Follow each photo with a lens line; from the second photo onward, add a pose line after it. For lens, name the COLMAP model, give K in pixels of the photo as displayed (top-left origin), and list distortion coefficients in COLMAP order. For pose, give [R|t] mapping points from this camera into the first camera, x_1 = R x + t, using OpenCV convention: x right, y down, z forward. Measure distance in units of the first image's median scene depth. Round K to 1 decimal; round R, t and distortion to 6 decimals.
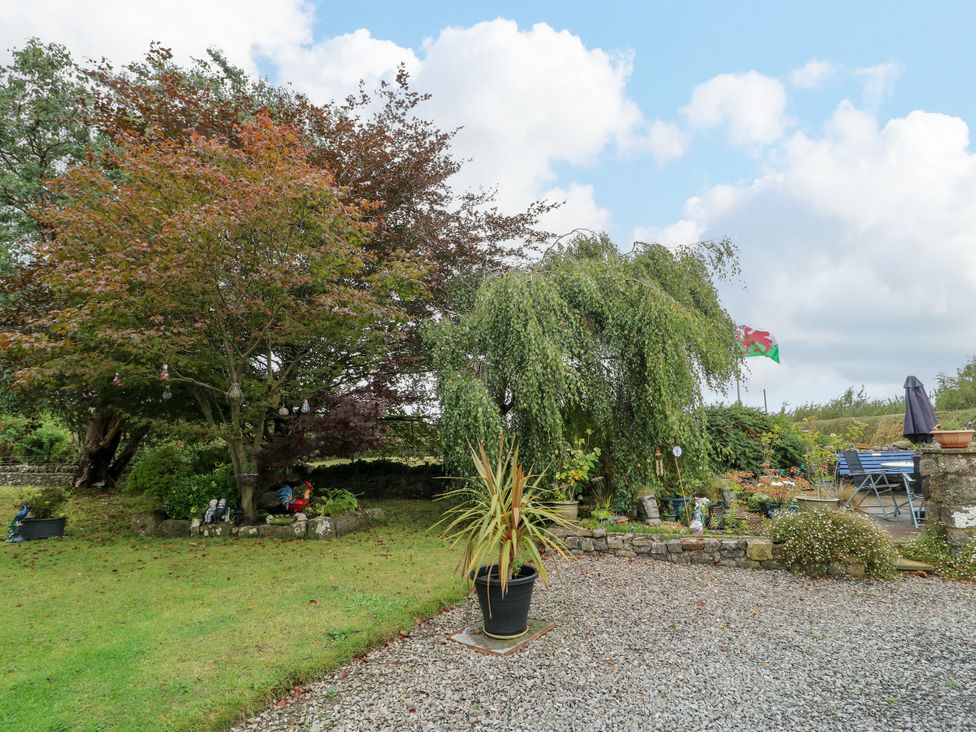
lens RADIAL K [[477.2, 0, 487.8], [0, 477.2, 368.1], [0, 0, 1]] dist [-0.020700, -0.002480]
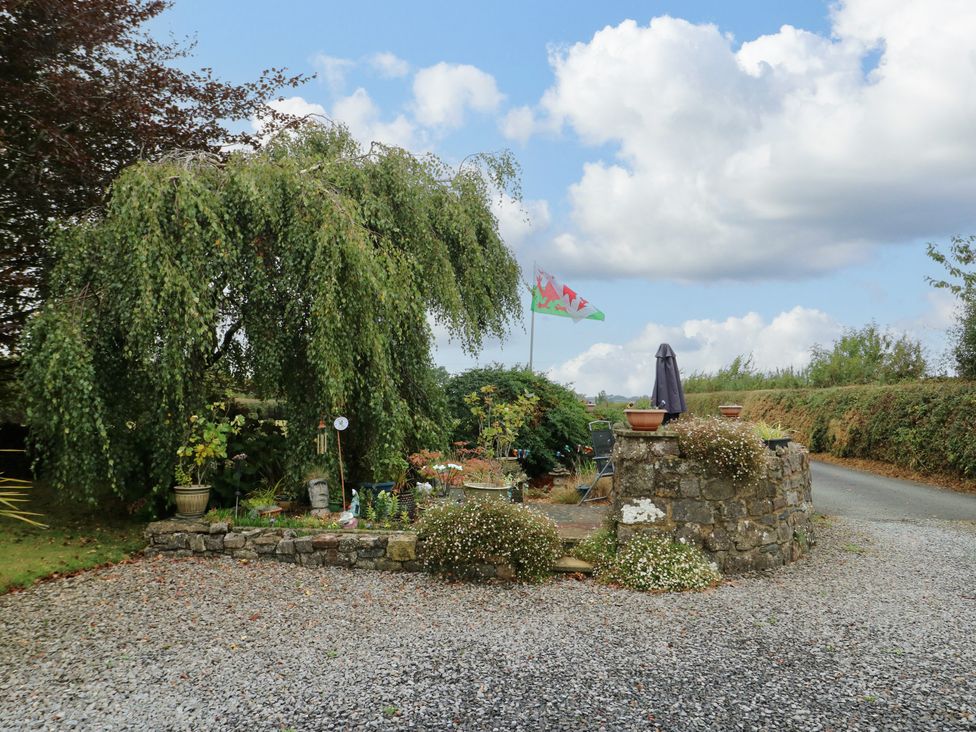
lens RADIAL K [[638.5, 0, 488.6], [0, 638.5, 364.8], [0, 0, 1]] dist [-0.002029, -0.005427]
pose [[0.973981, 0.048174, 0.221450, 0.423194], [-0.067096, 0.994635, 0.078730, -0.017324], [-0.216469, -0.091540, 0.971988, -0.049284]]
